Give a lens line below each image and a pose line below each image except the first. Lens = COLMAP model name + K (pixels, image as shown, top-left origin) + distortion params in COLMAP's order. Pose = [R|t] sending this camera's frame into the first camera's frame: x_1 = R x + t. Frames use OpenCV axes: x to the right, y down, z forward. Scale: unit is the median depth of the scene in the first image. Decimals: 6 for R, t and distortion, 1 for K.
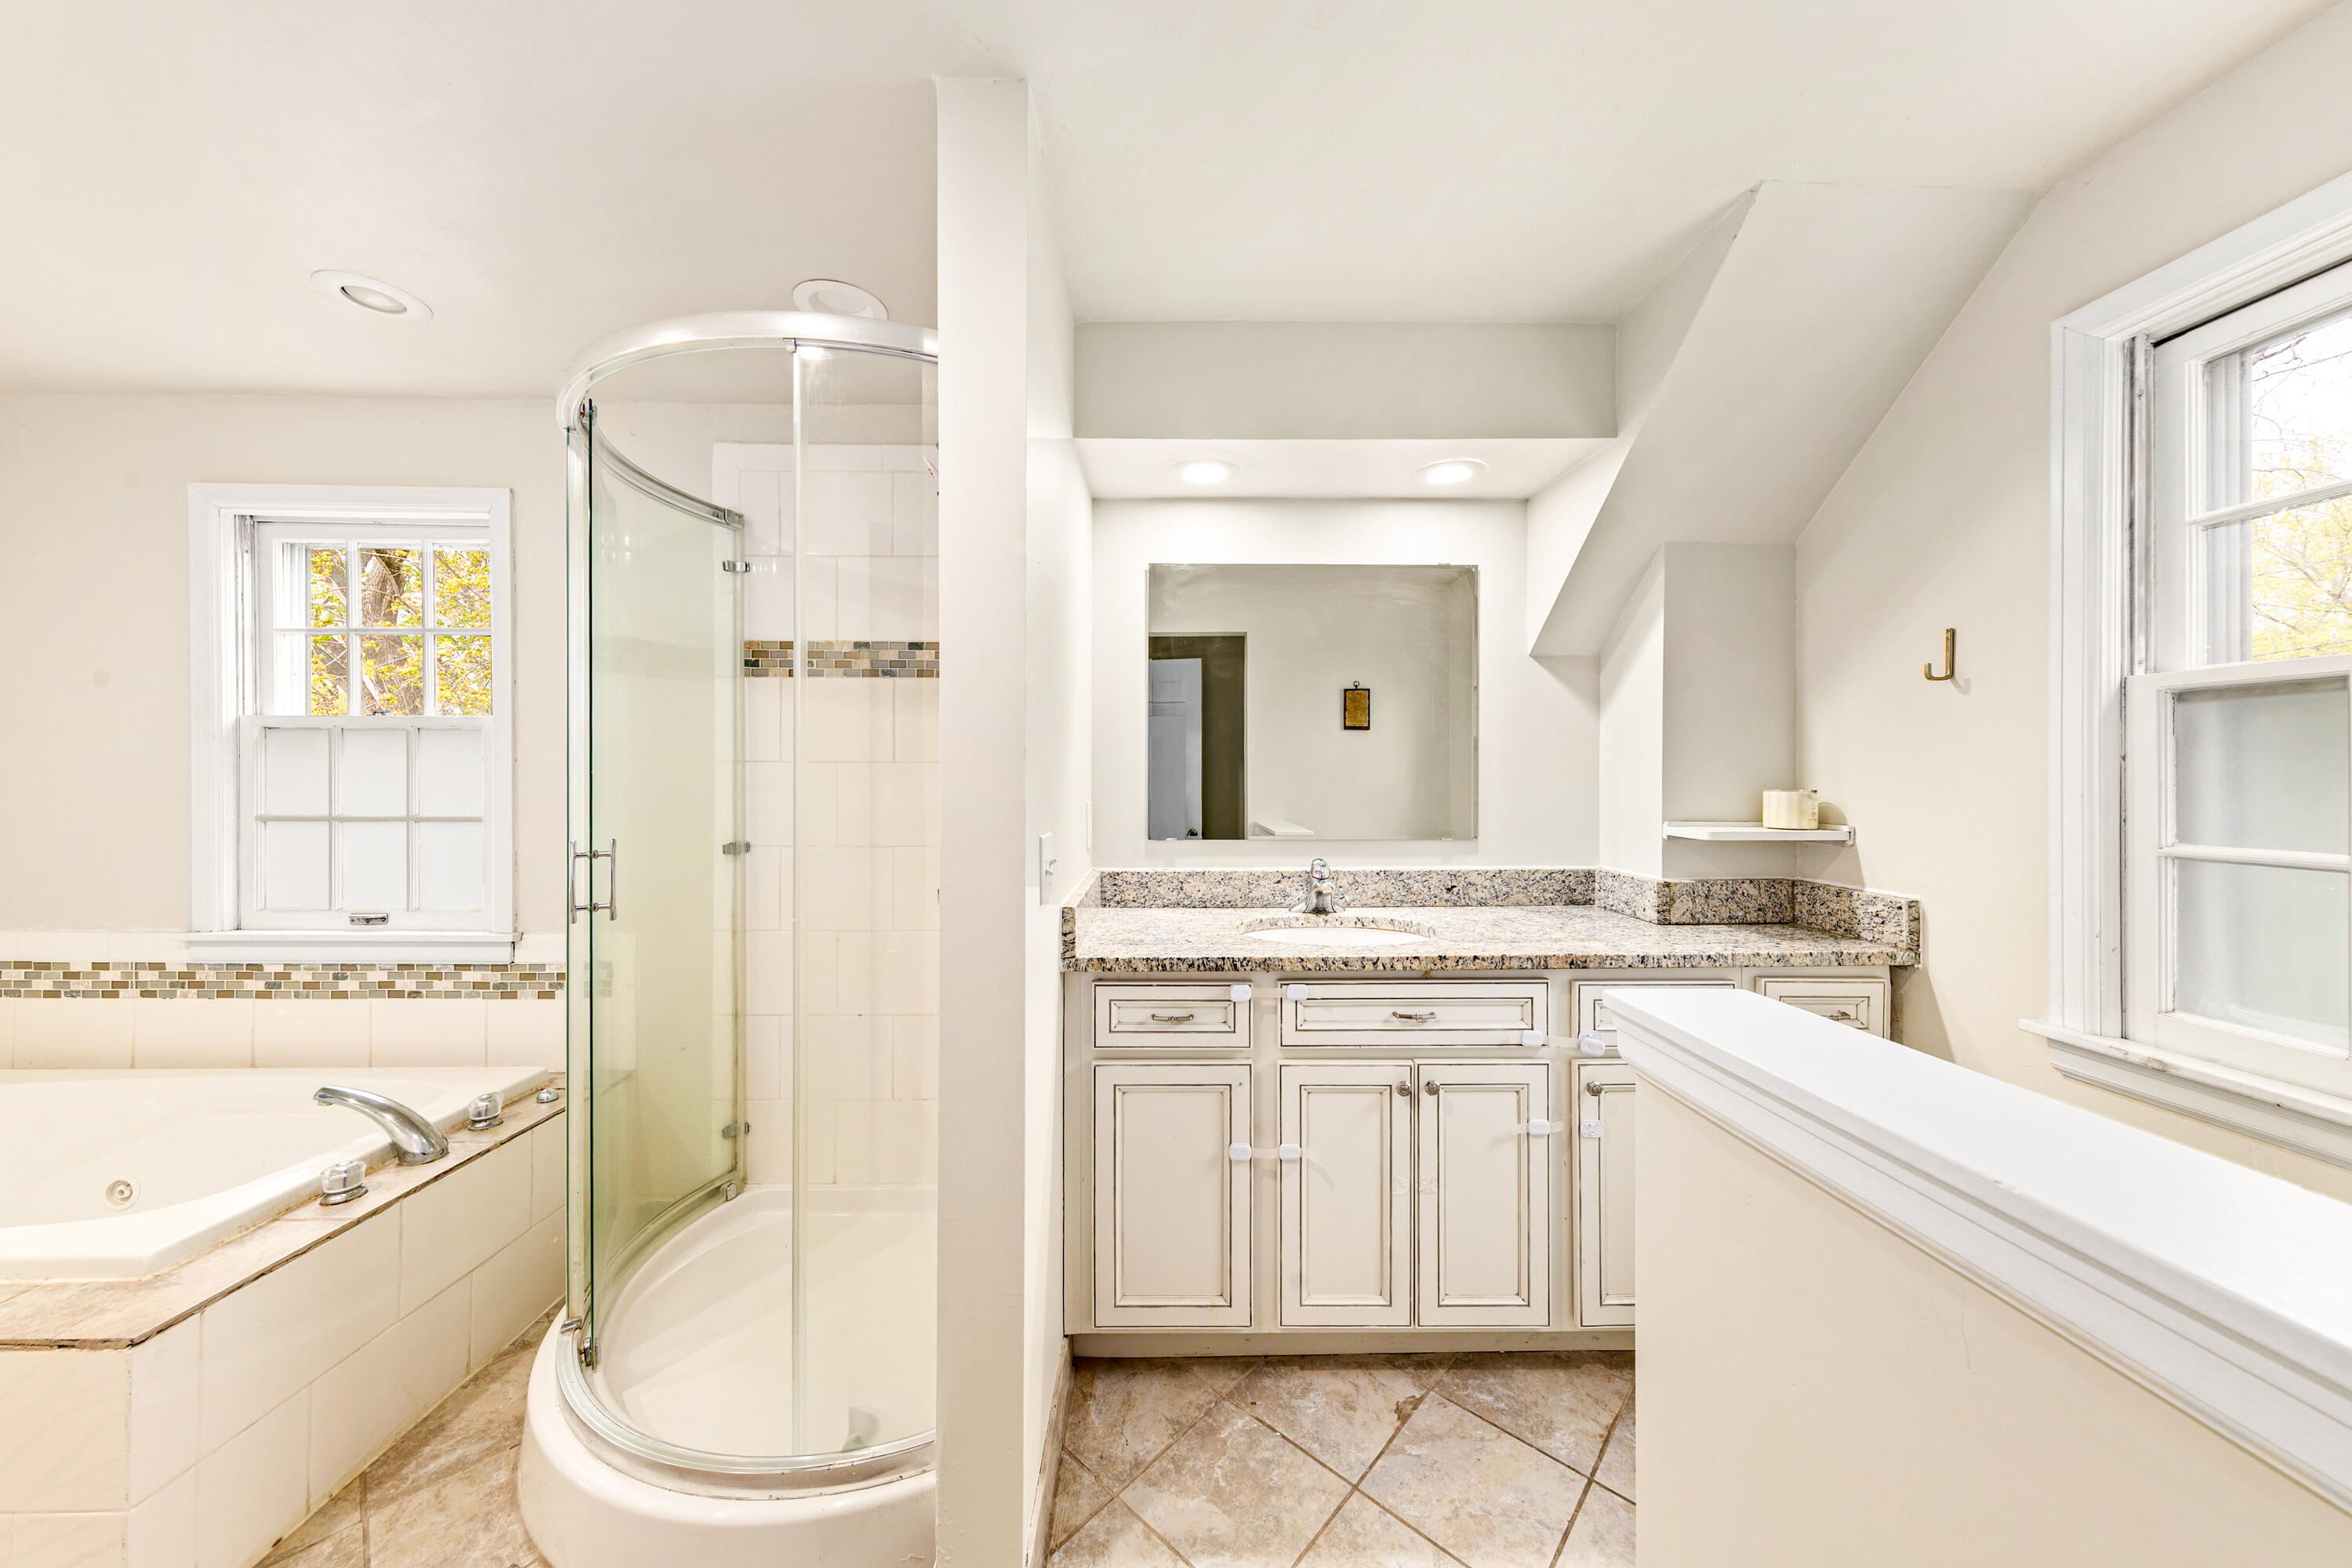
lens RADIAL K [[794.4, 0, 1177.3], [0, 794.4, 775.8], [0, 0, 1]] dist [0.000872, 0.000138]
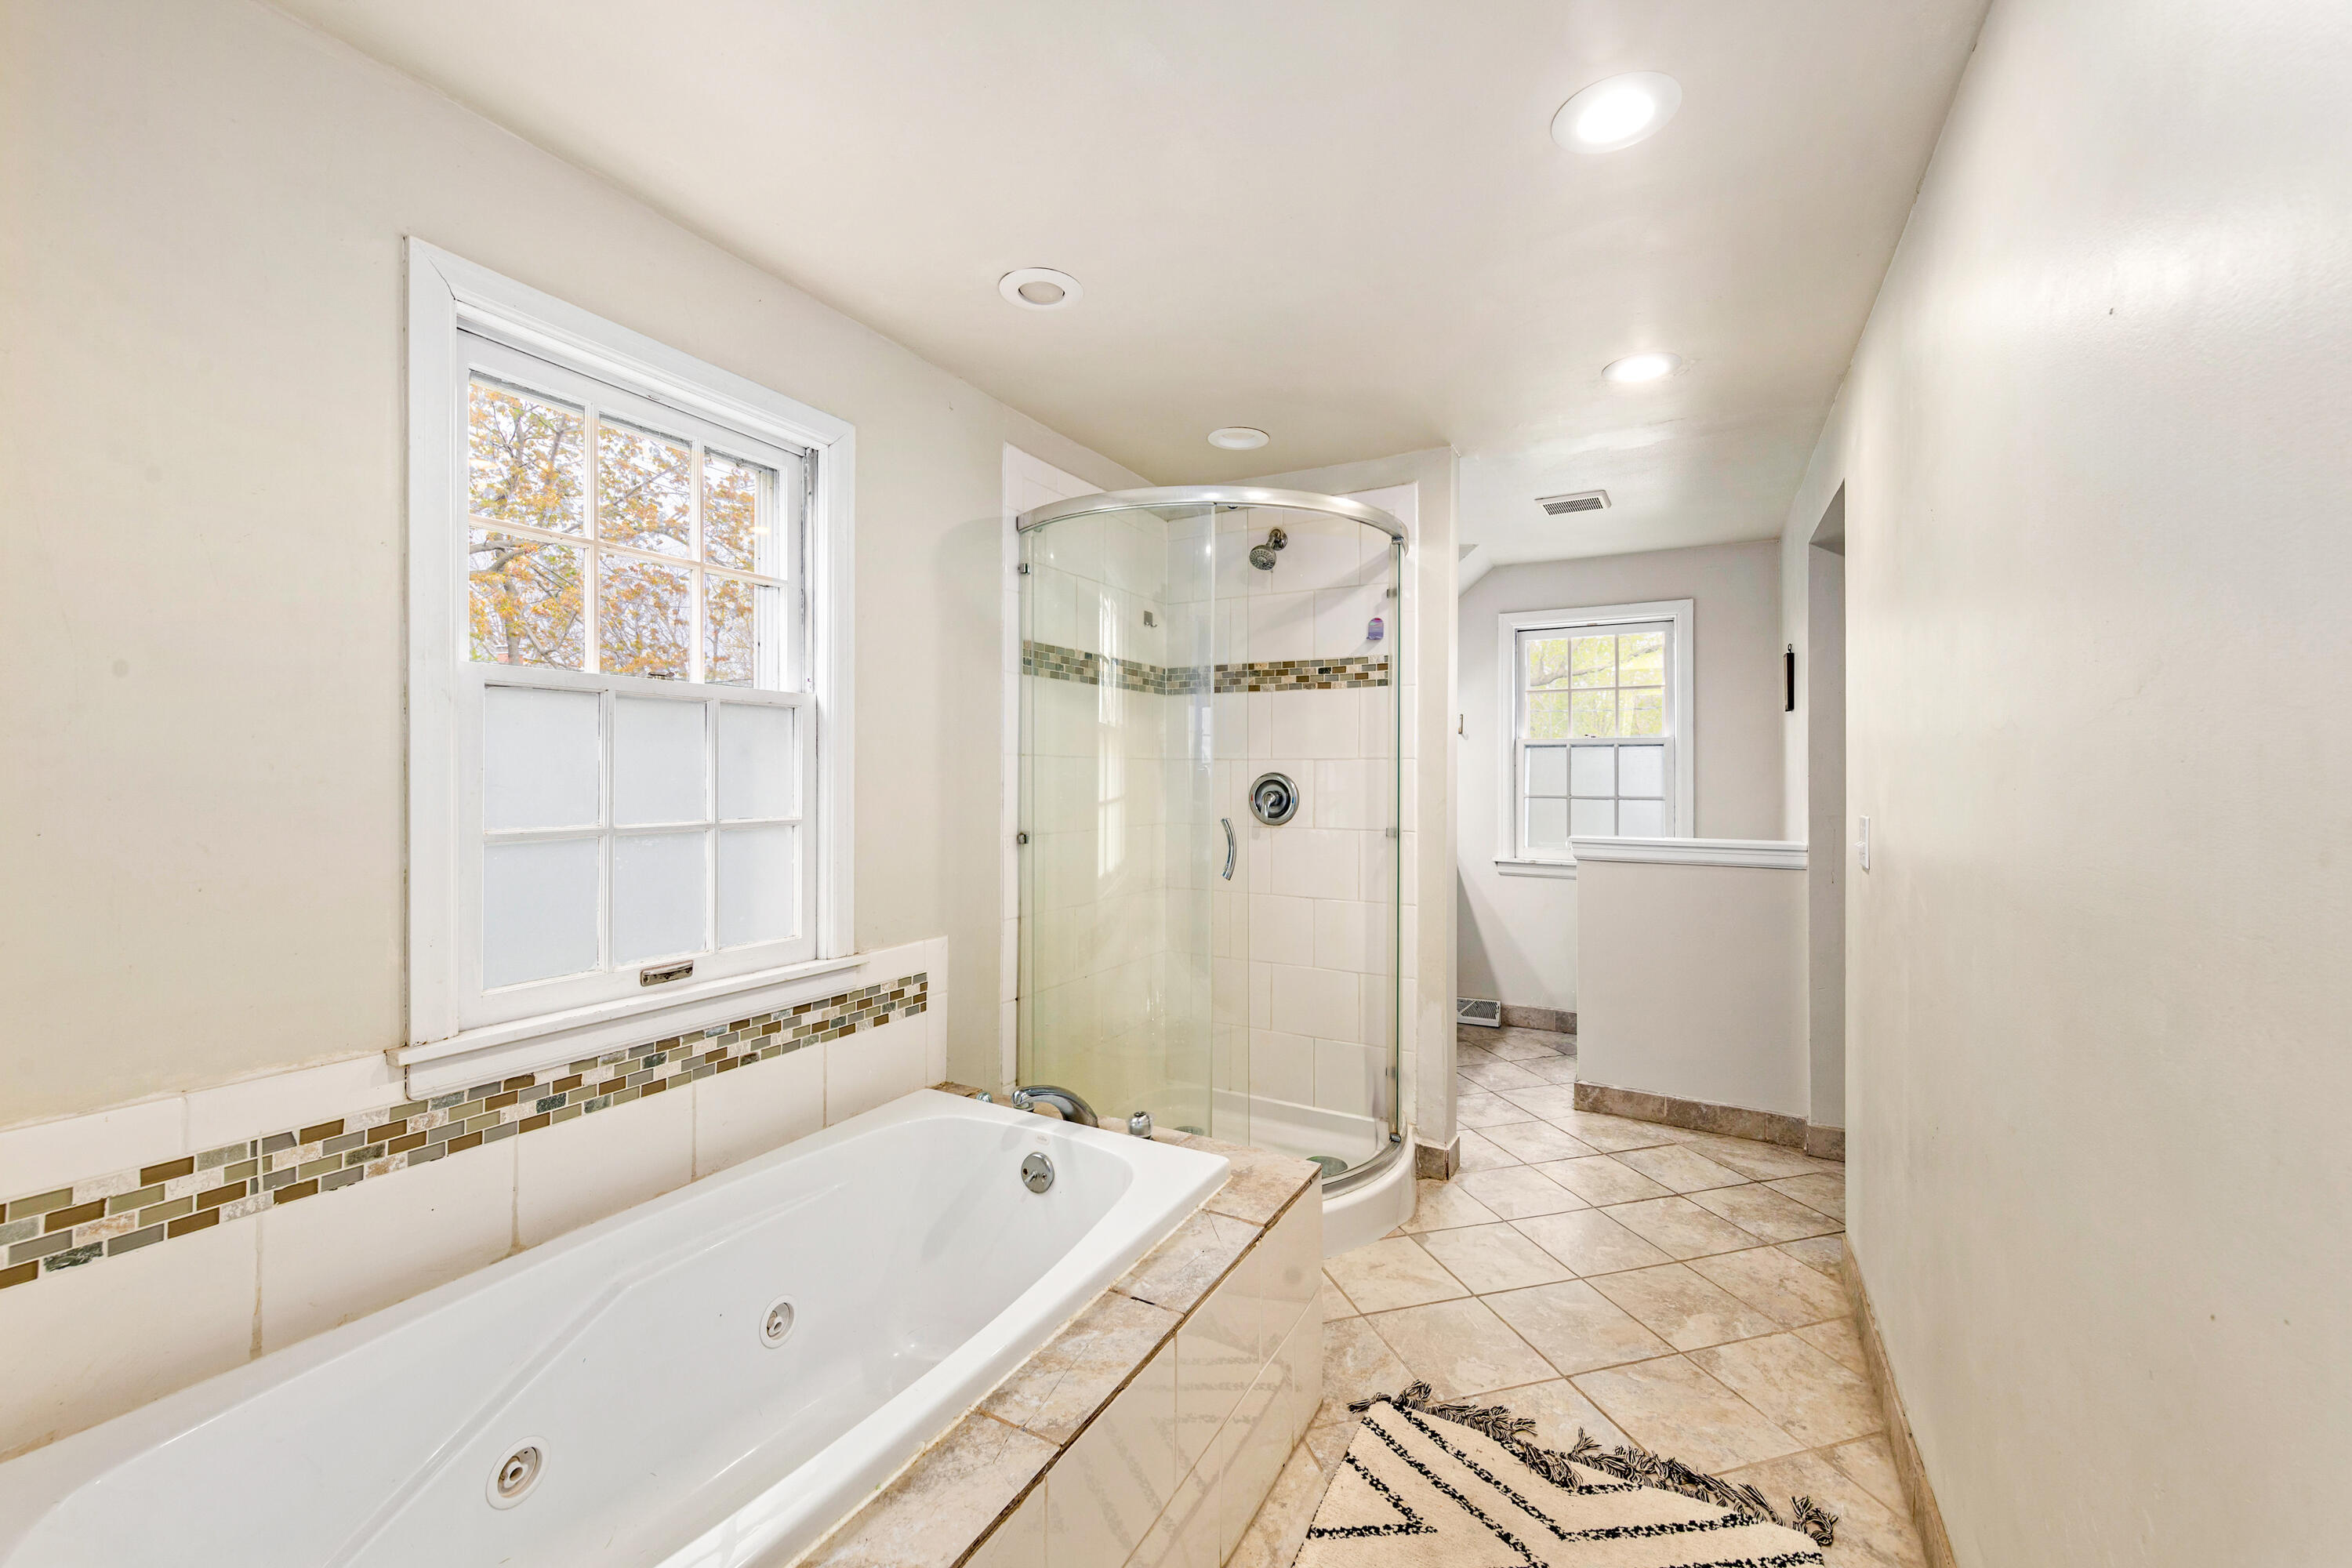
lens RADIAL K [[944.1, 0, 1175.3], [0, 944.1, 778.0], [0, 0, 1]] dist [-0.001351, -0.000193]
pose [[0.495390, -0.005408, 0.868654, -1.534007], [0.000594, 0.999982, 0.005887, 0.005277], [-0.868670, -0.002400, 0.495385, 0.211000]]
